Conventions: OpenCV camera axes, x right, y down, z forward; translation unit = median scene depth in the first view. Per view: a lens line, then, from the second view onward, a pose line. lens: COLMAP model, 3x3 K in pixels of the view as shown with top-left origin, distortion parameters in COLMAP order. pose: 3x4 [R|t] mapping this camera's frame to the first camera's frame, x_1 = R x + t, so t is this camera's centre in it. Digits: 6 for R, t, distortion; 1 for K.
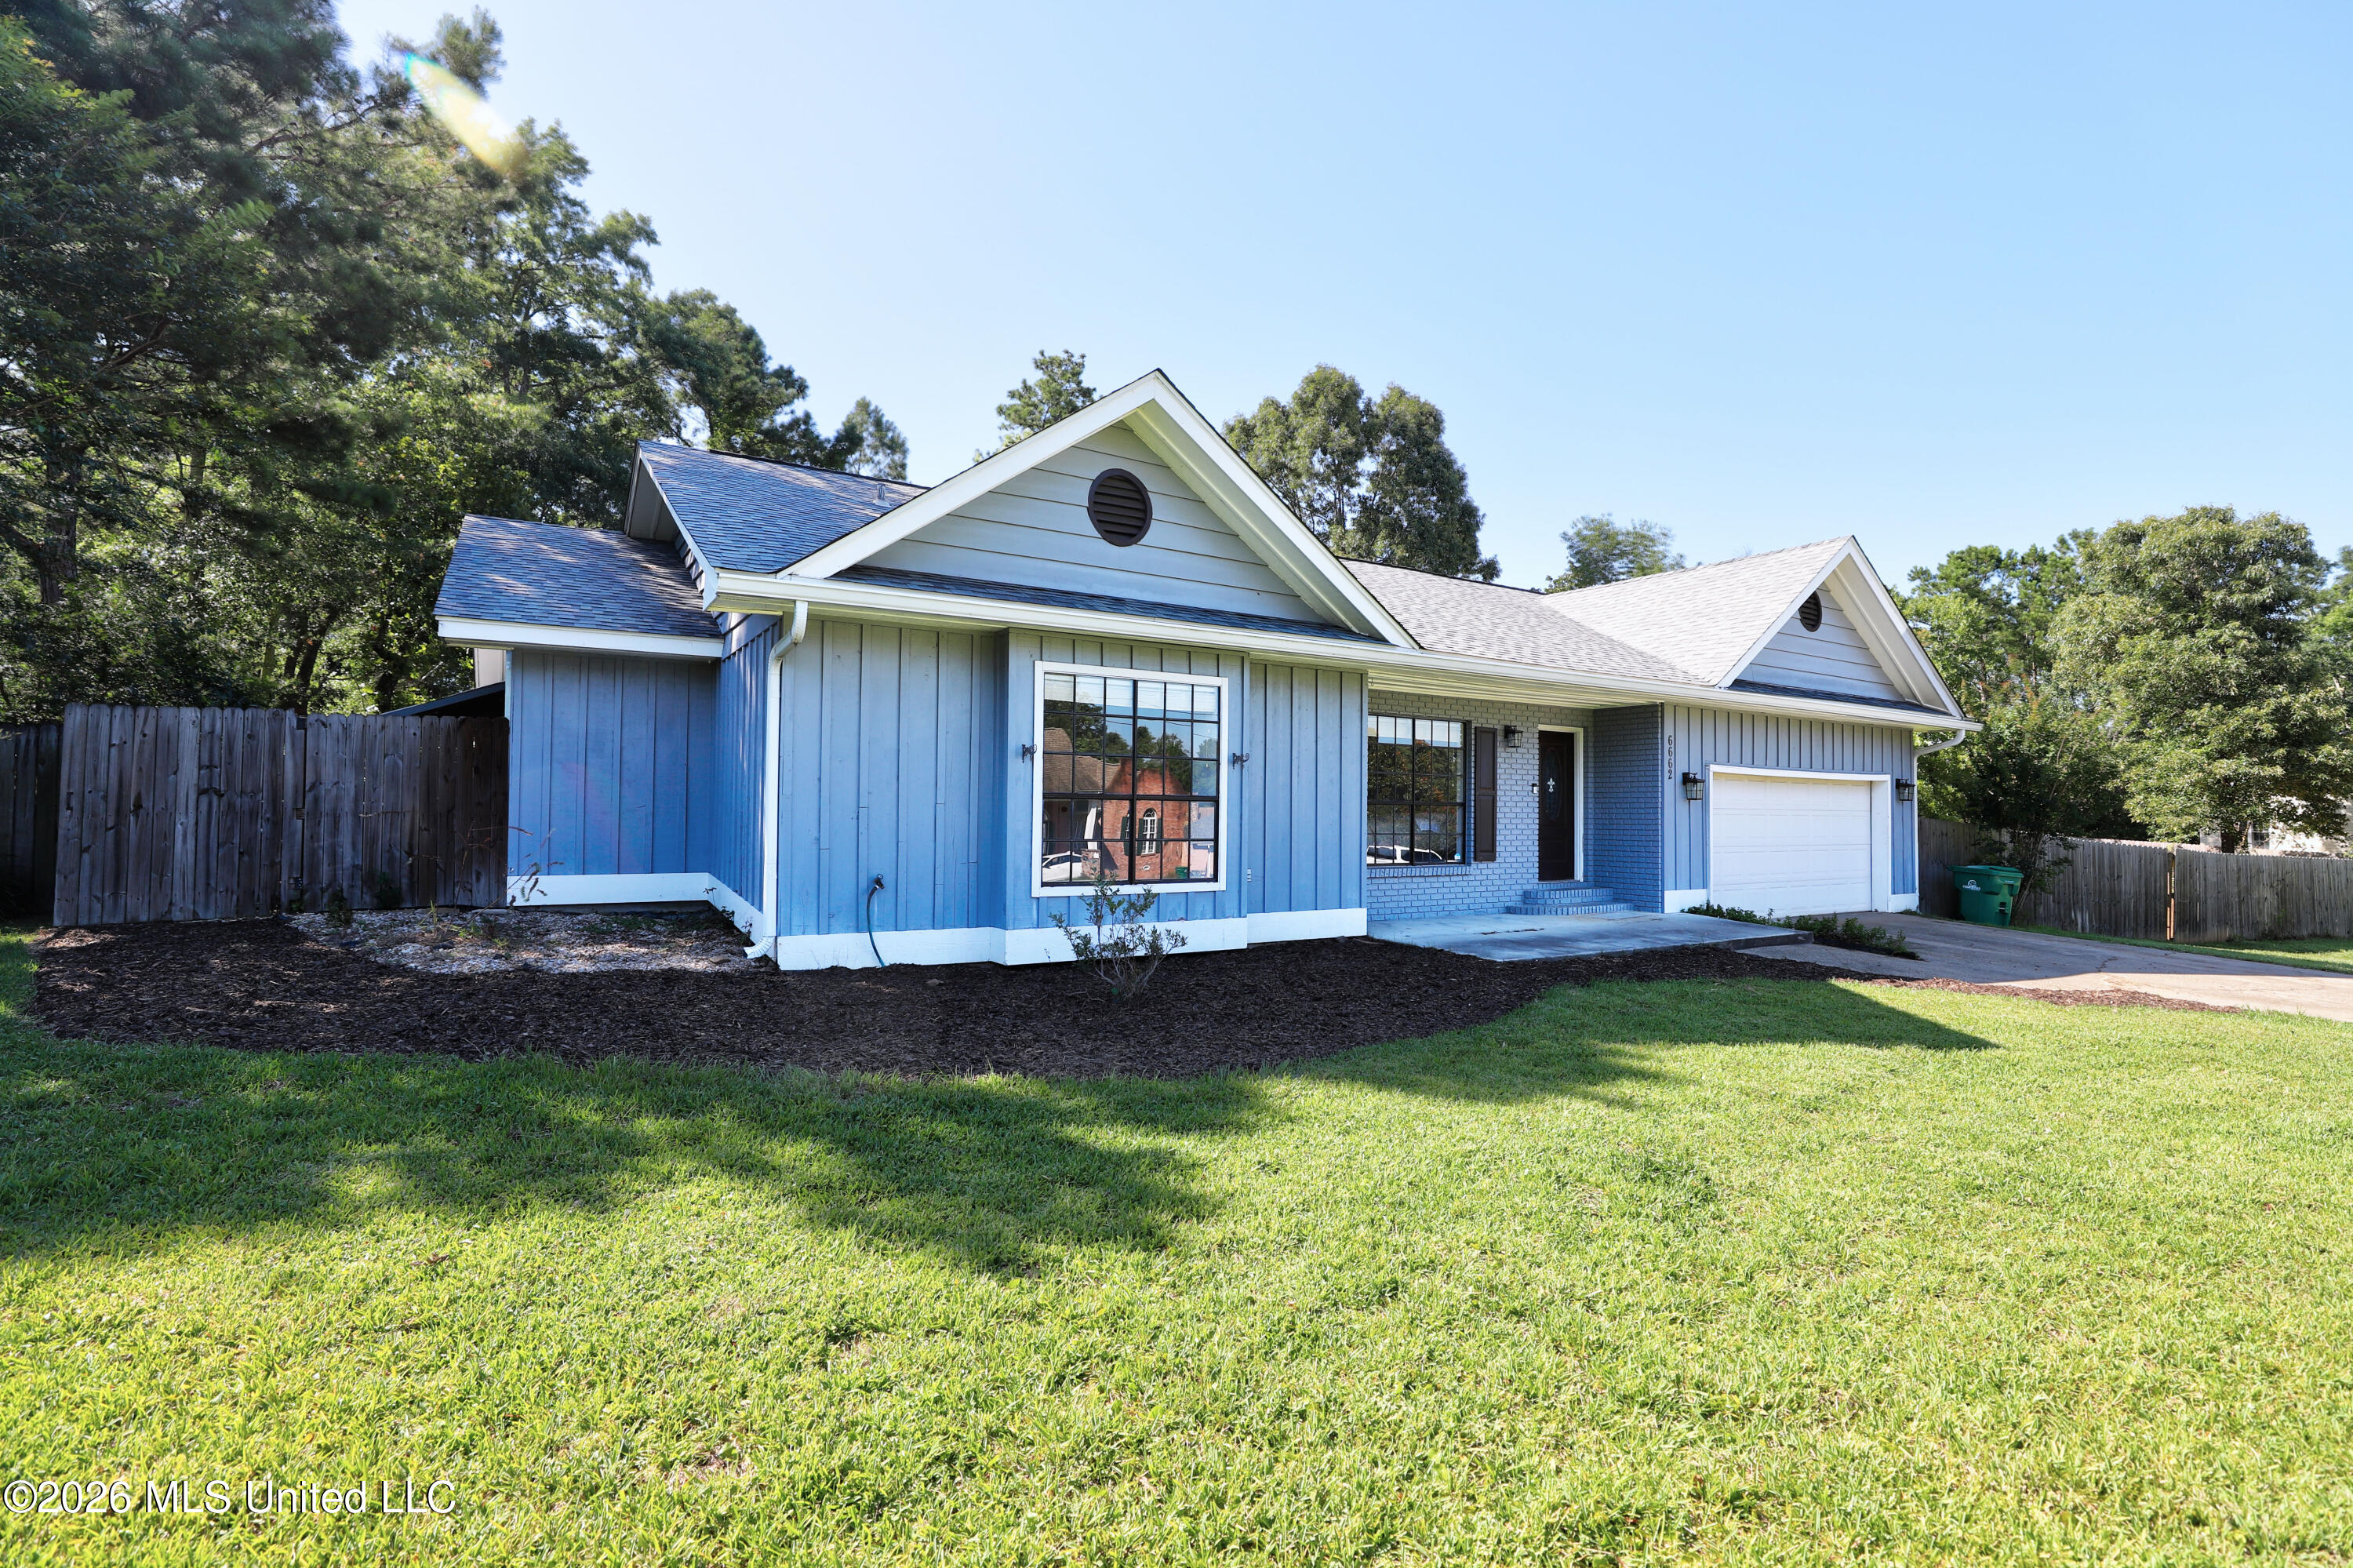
lens RADIAL K [[1053.5, 0, 1154.2], [0, 1053.5, 779.2], [0, 0, 1]] dist [-0.044200, 0.011931]
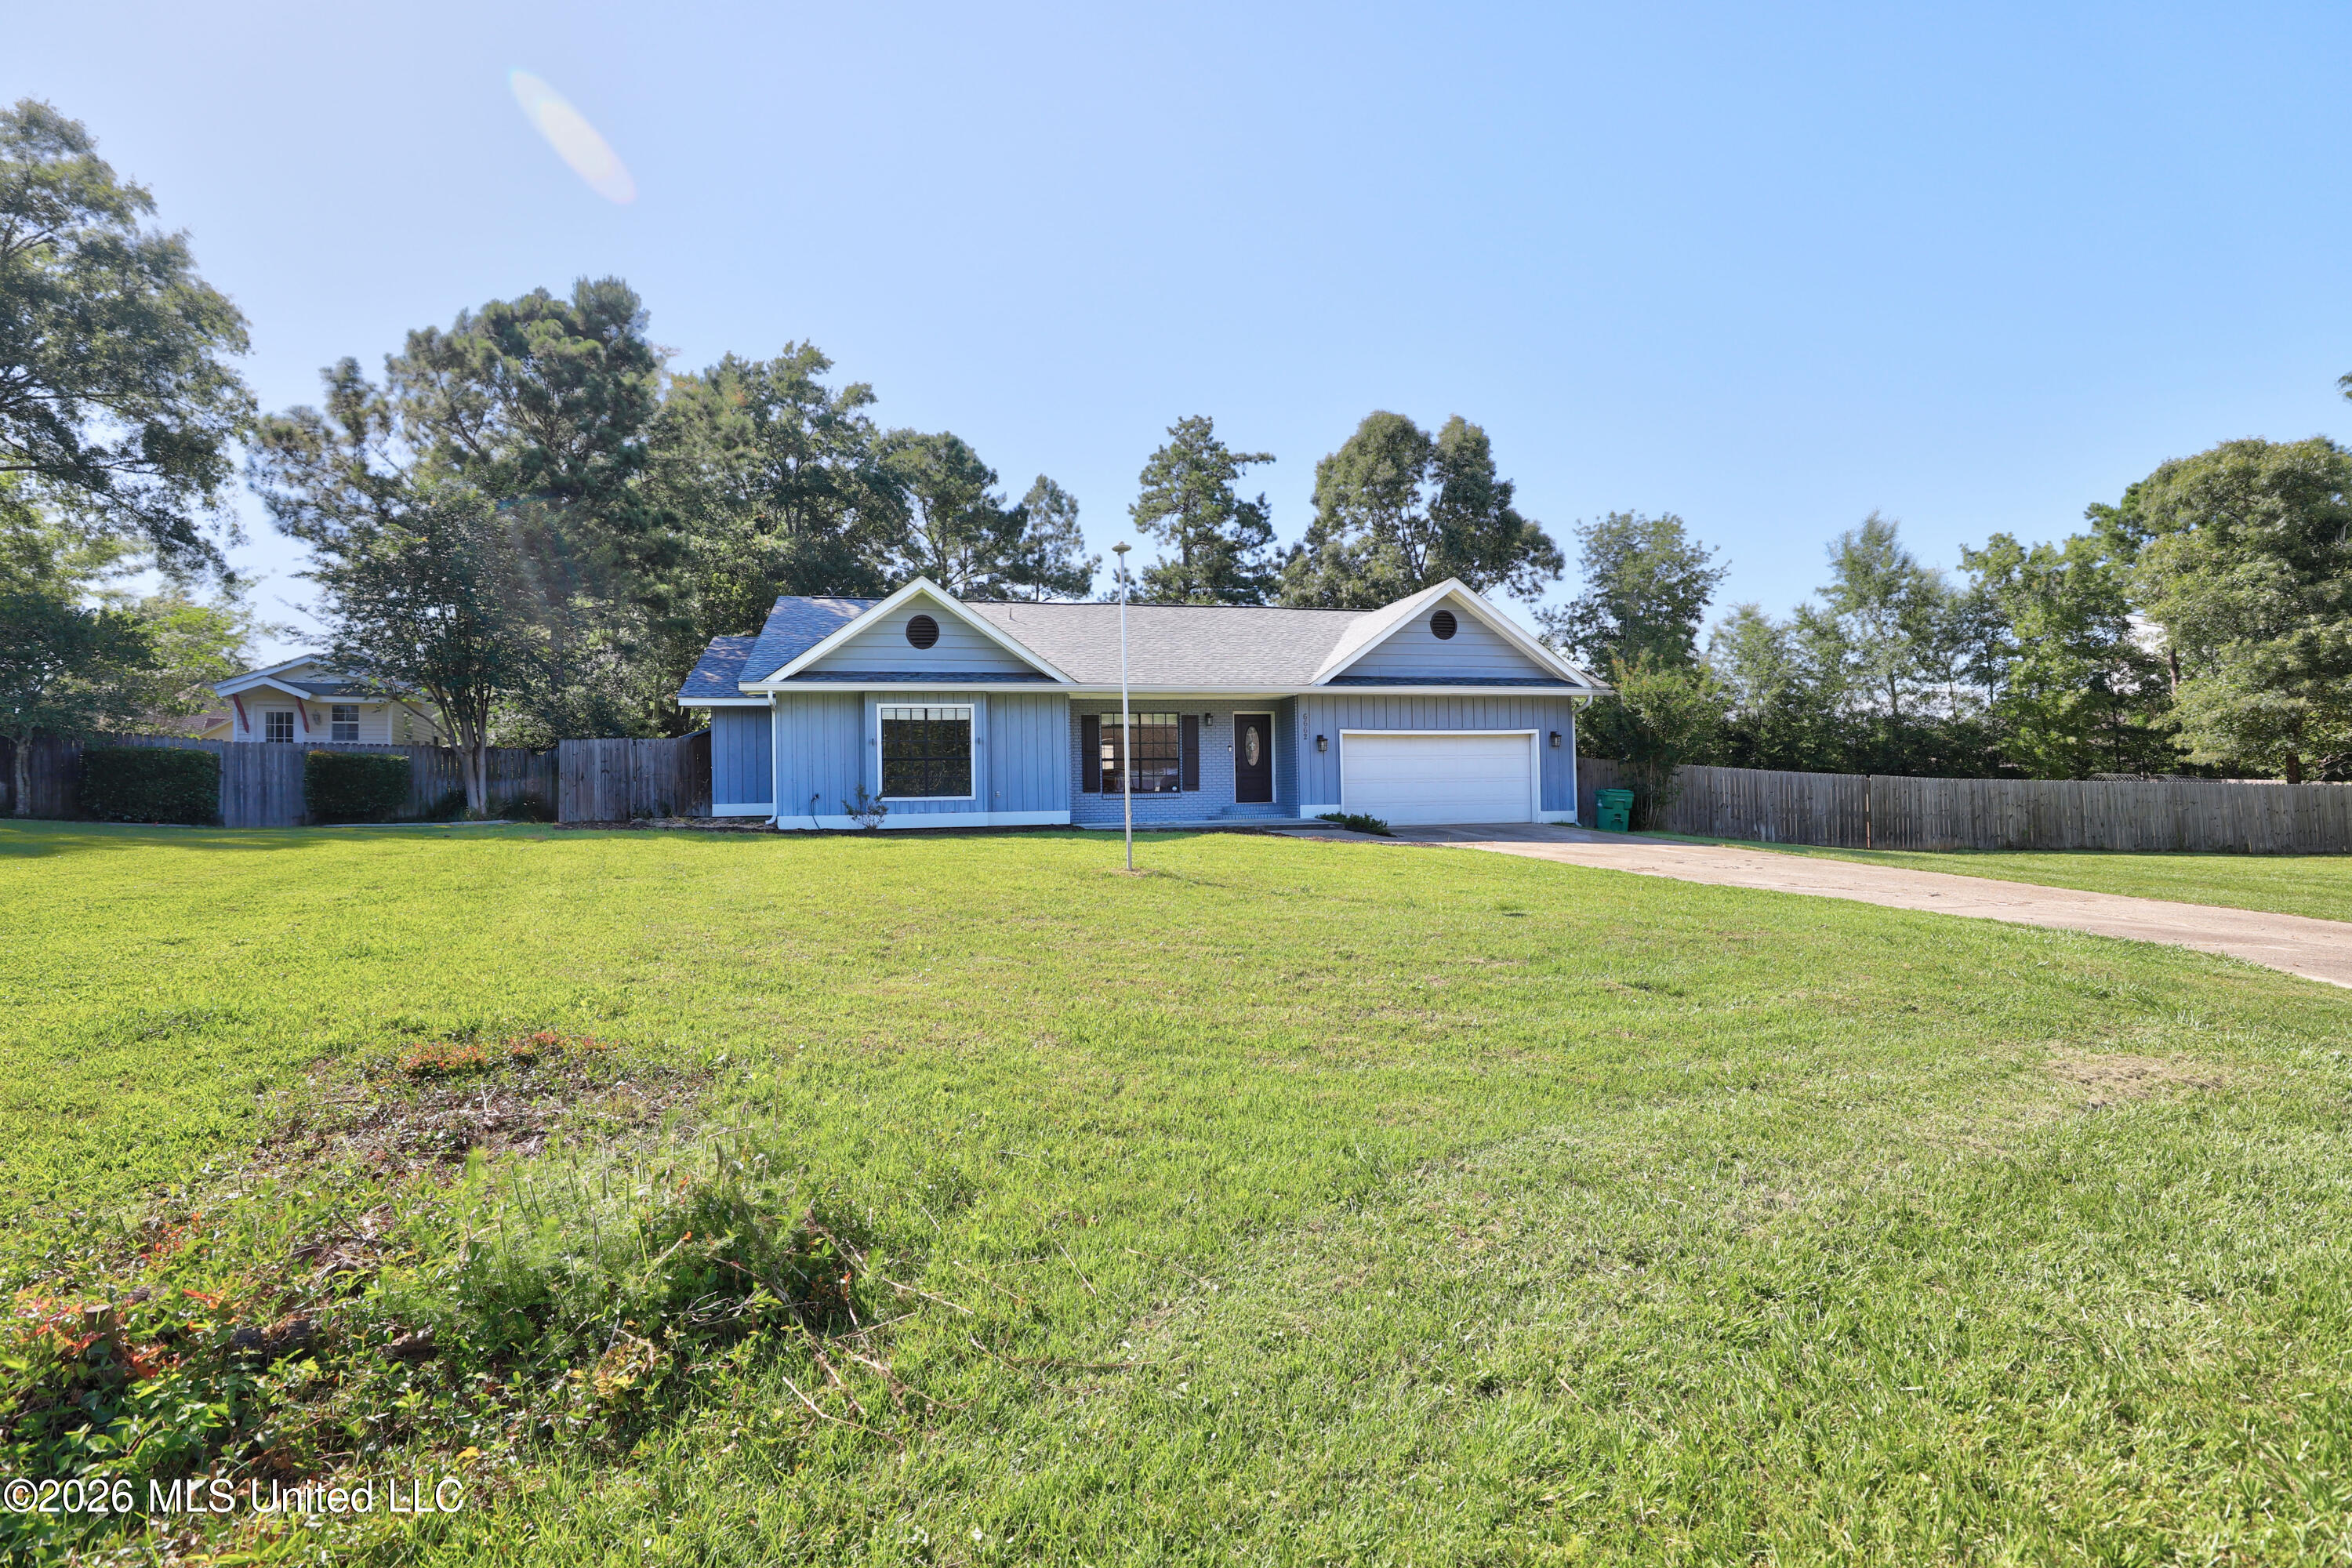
lens RADIAL K [[1053.0, 0, 1153.7], [0, 1053.0, 779.2], [0, 0, 1]] dist [-0.044200, 0.011931]
pose [[0.951249, -0.033800, -0.306566, 0.460073], [0.037712, 0.999265, 0.006843, 0.025430], [0.306110, -0.018071, 0.951825, -0.413660]]
